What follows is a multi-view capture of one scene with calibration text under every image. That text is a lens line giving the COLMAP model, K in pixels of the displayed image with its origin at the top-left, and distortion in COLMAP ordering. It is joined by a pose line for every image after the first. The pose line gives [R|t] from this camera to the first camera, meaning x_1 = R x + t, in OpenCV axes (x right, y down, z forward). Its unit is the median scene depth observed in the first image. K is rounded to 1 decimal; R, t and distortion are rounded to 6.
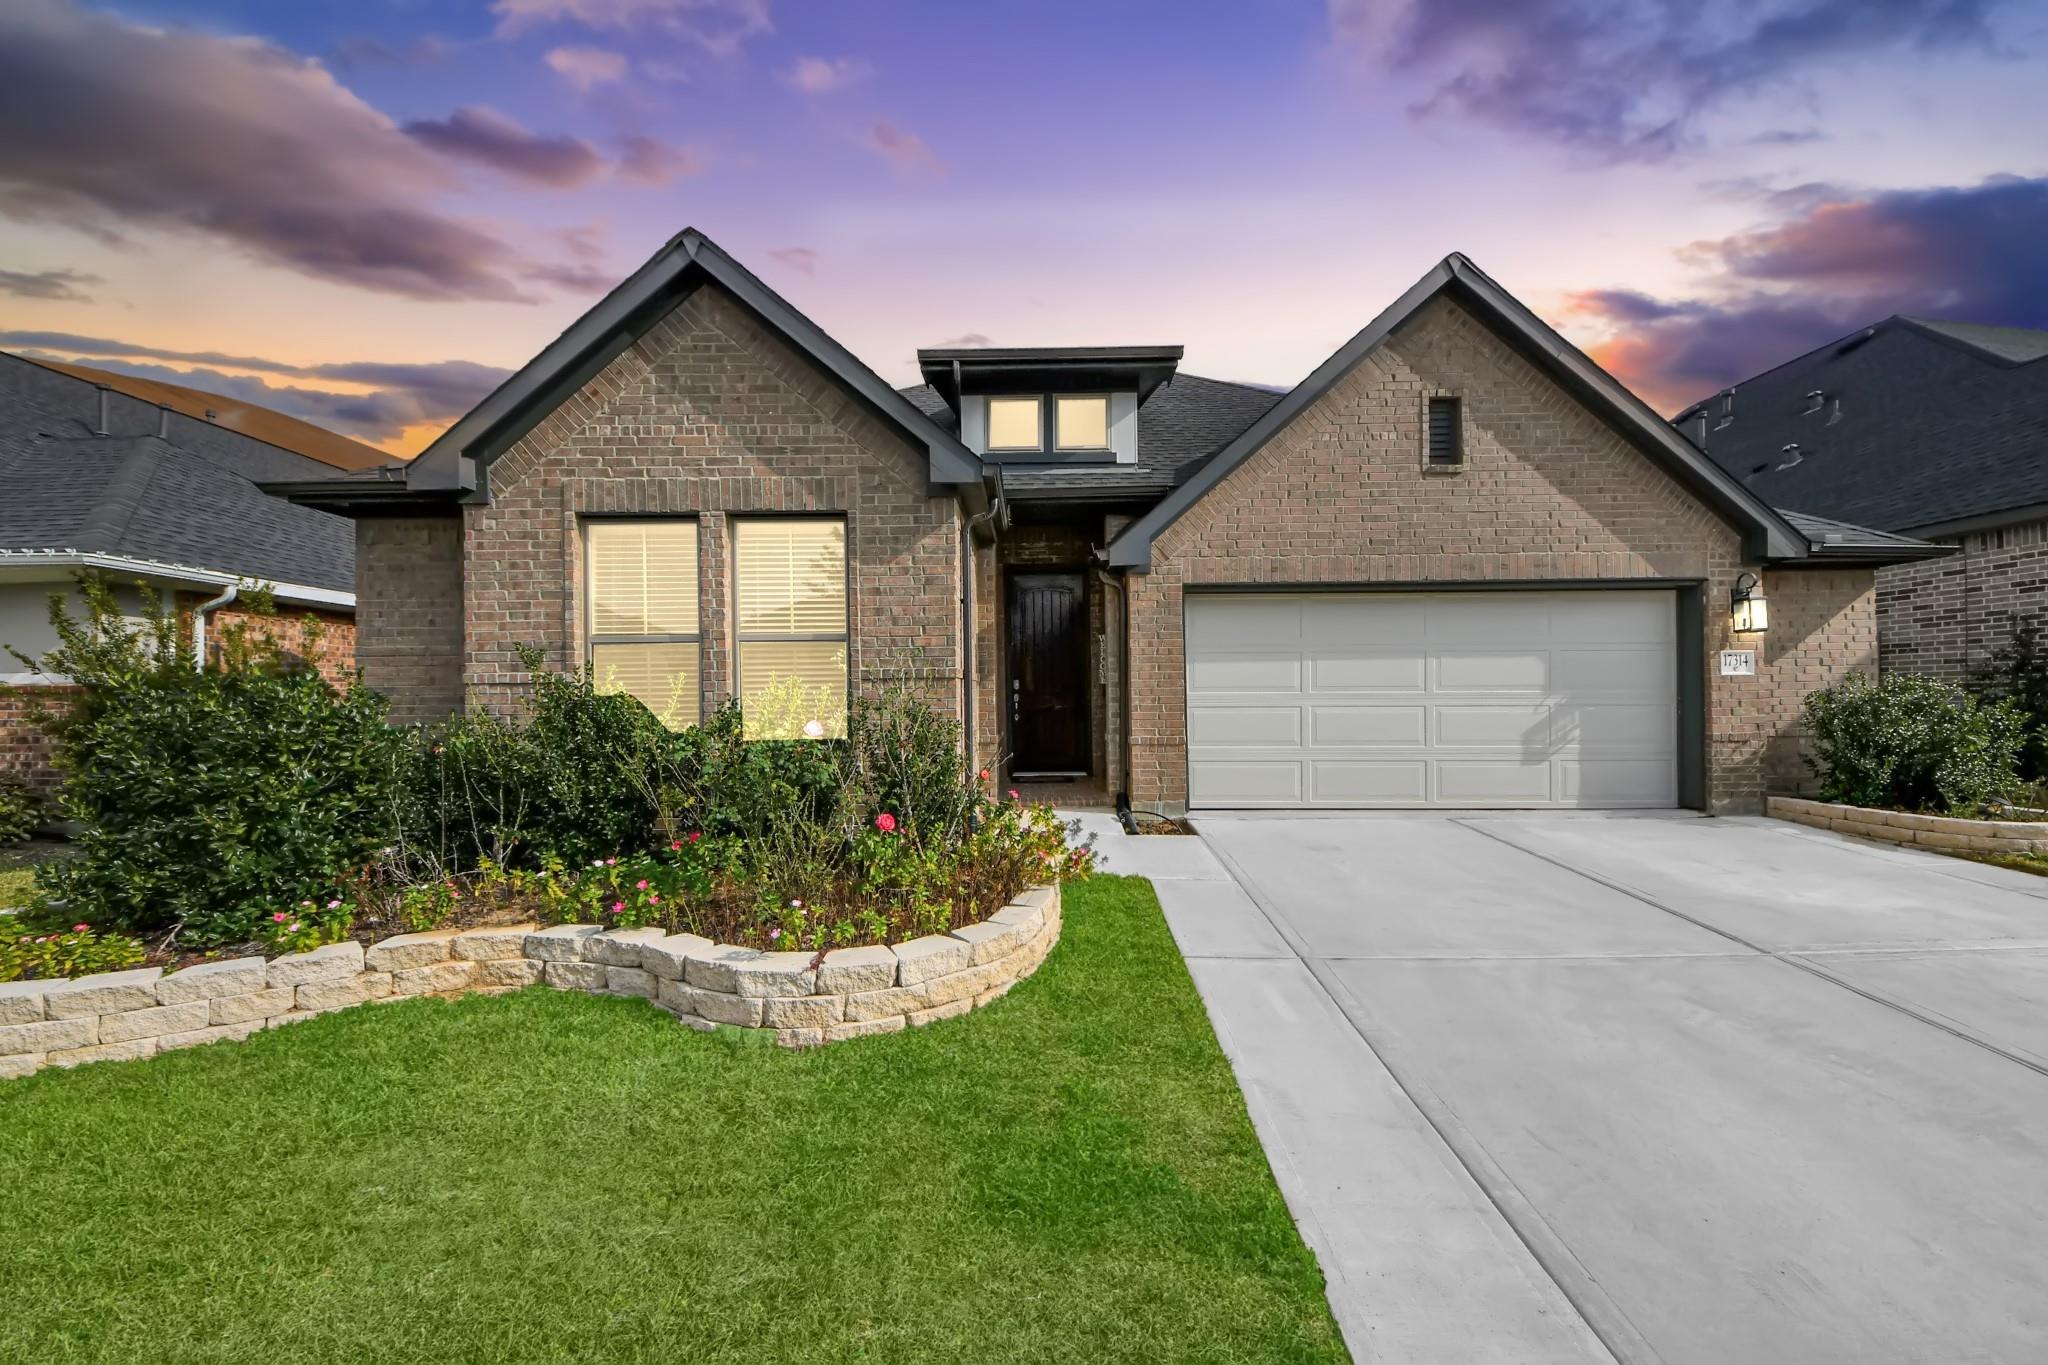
lens RADIAL K [[729.3, 0, 1032.1], [0, 729.3, 699.5], [0, 0, 1]] dist [0.014289, -0.013754]
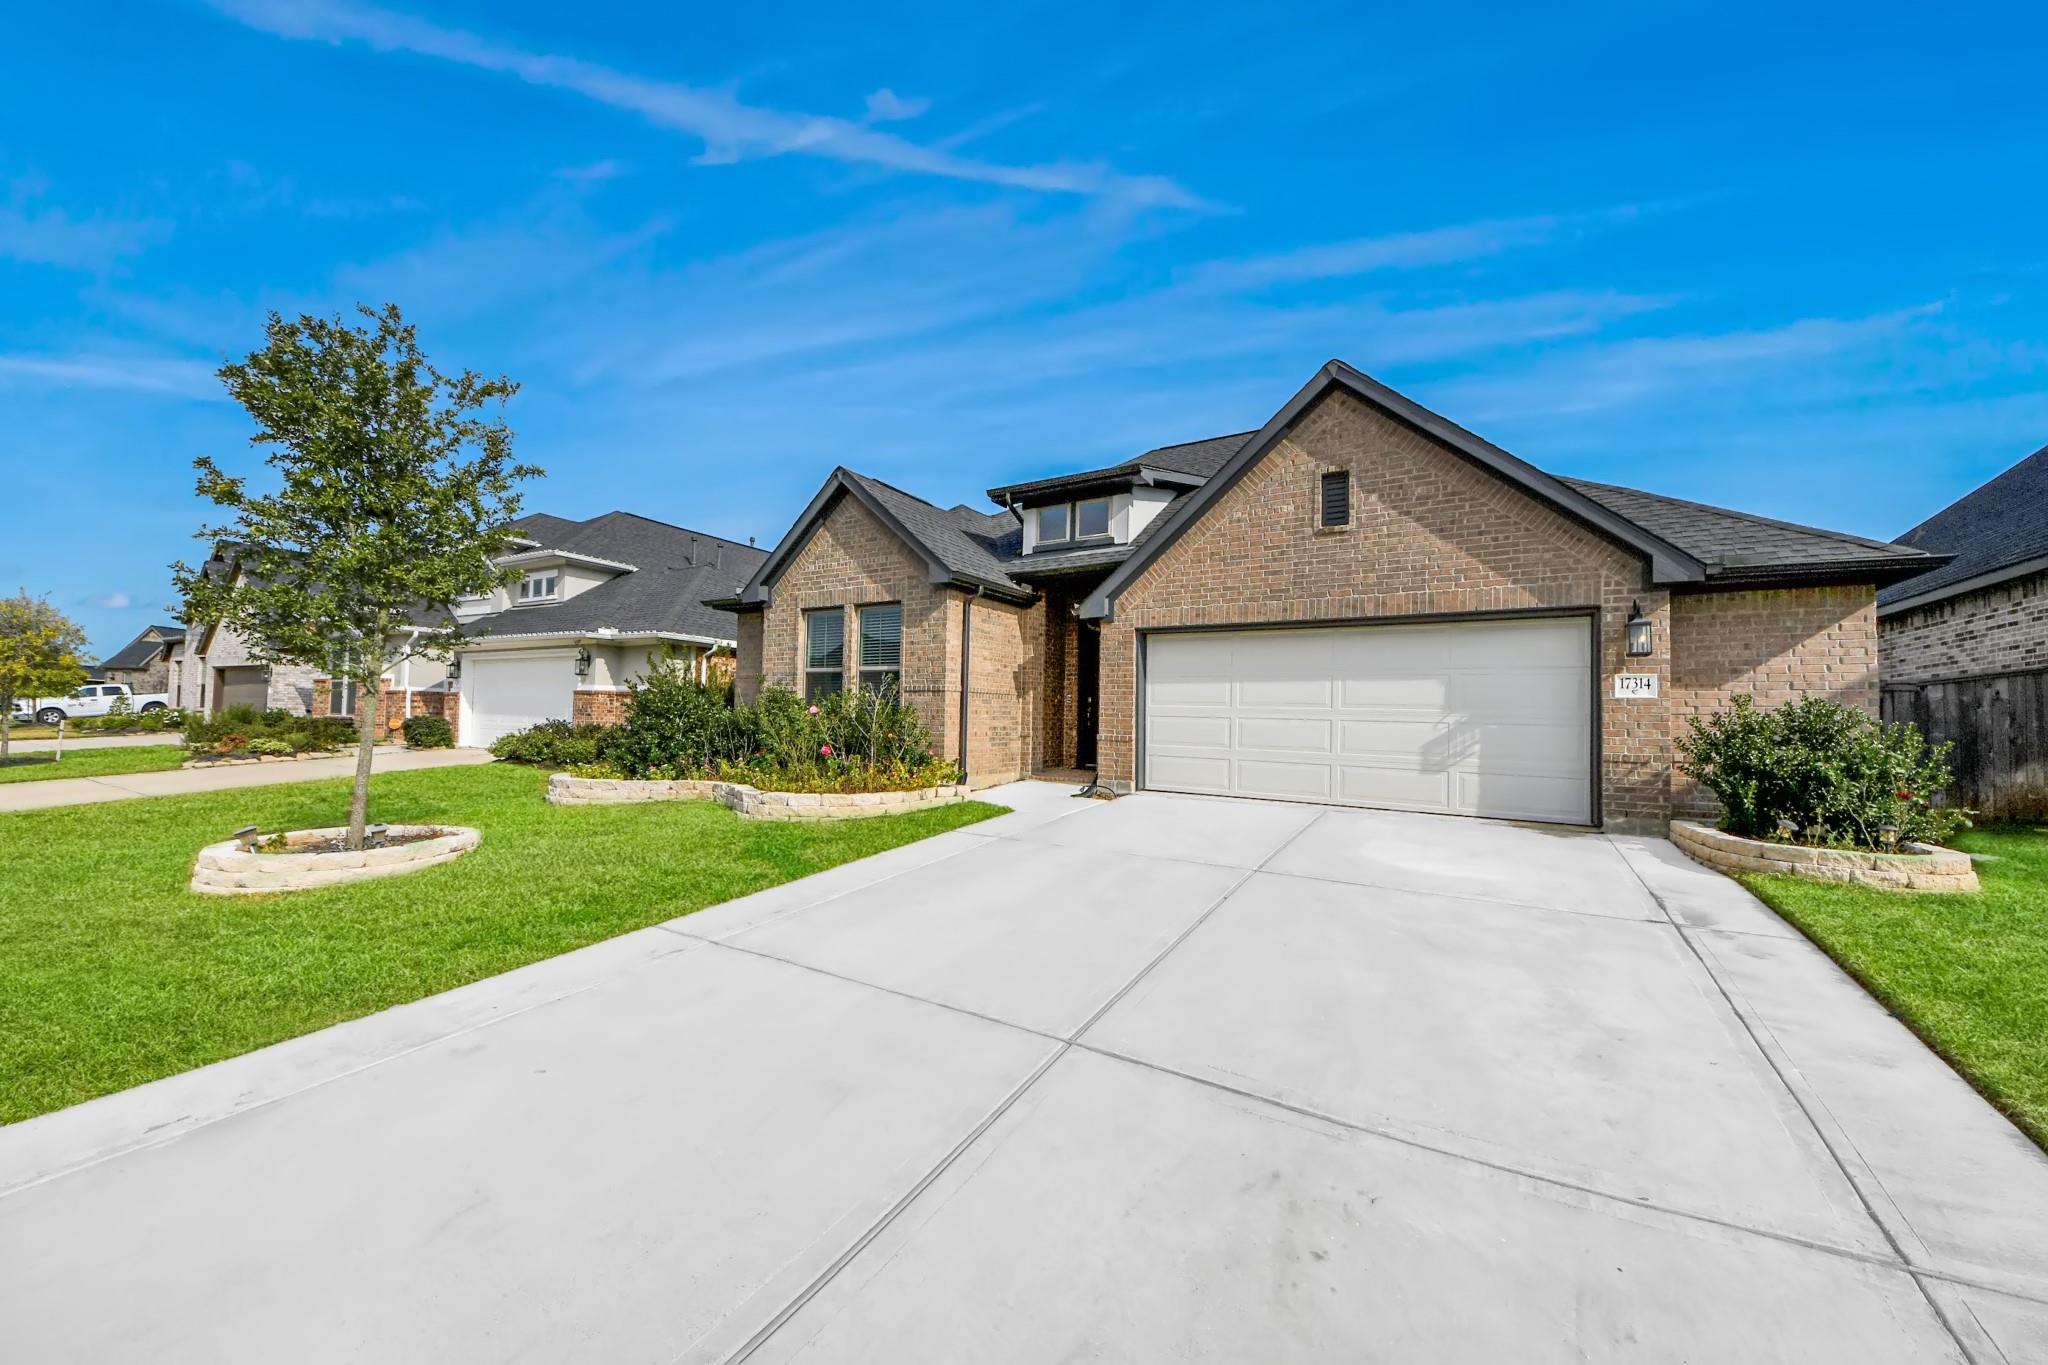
lens RADIAL K [[729.3, 0, 1032.1], [0, 729.3, 699.5], [0, 0, 1]] dist [0.014289, -0.013754]
pose [[0.857024, 0.014884, -0.515062, 0.768553], [-0.033665, 0.999064, -0.027146, 0.025448], [0.514176, 0.040604, 0.856723, -0.316224]]
